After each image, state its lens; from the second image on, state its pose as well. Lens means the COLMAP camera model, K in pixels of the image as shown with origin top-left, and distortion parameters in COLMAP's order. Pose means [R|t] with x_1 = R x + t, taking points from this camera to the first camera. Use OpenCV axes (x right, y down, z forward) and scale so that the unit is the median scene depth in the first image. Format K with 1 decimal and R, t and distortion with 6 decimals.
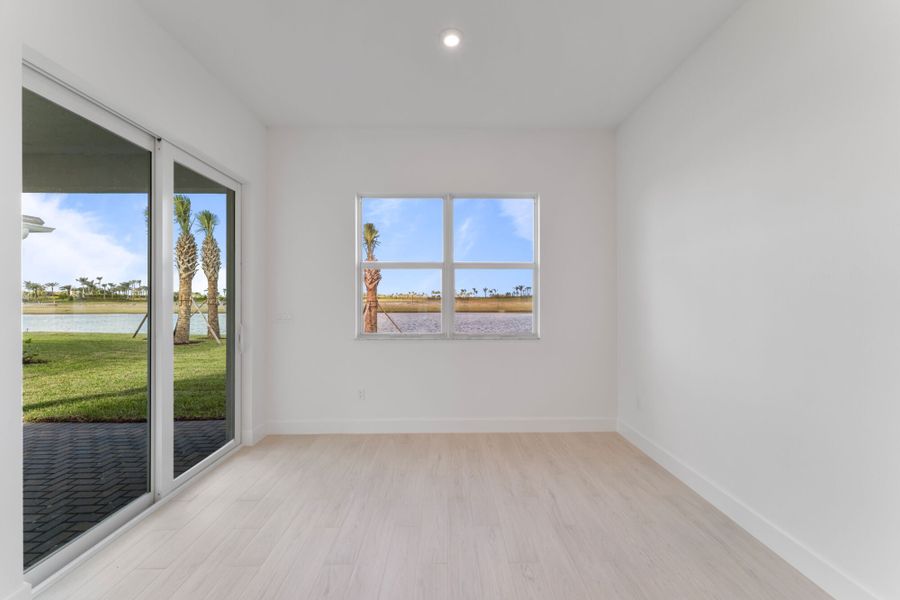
lens RADIAL K [[361.6, 0, 450.0], [0, 361.6, 300.0], [0, 0, 1]] dist [0.000874, 0.000286]
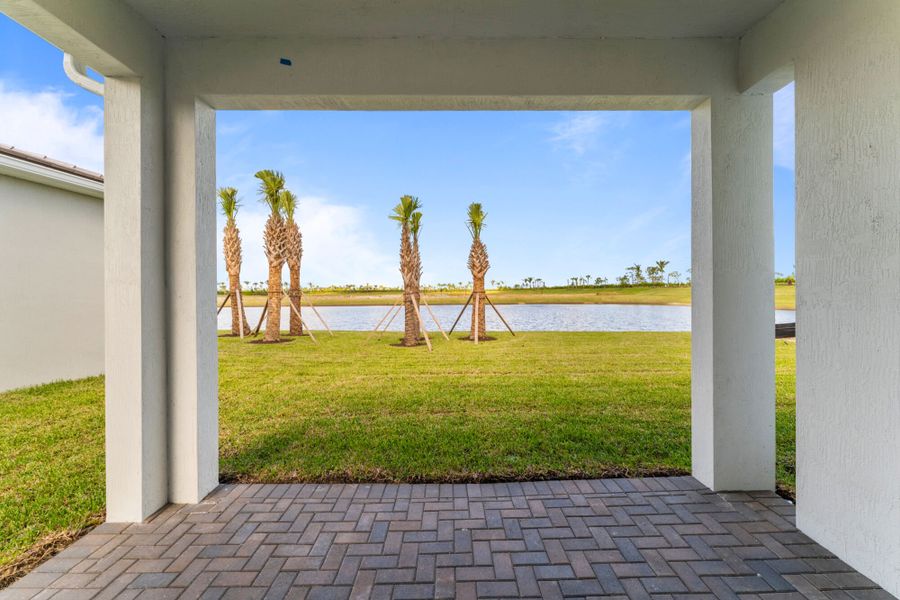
lens RADIAL K [[361.6, 0, 450.0], [0, 361.6, 300.0], [0, 0, 1]] dist [0.000874, 0.000286]
pose [[0.999980, -0.004437, -0.004546, -0.281407], [0.004530, 0.999774, 0.020764, 0.003718], [0.004453, -0.020784, 0.999774, 0.117581]]
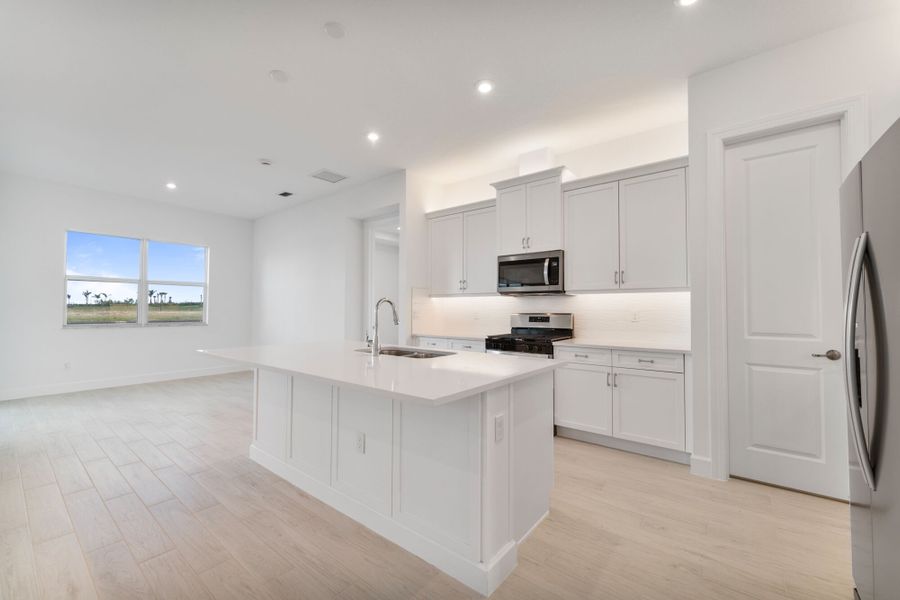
lens RADIAL K [[361.6, 0, 450.0], [0, 361.6, 300.0], [0, 0, 1]] dist [0.000874, 0.000286]
pose [[0.630286, 0.026197, 0.775921, -0.101946], [-0.006112, 0.999567, -0.028783, 0.006483], [-0.776339, 0.013399, 0.630173, -0.280466]]
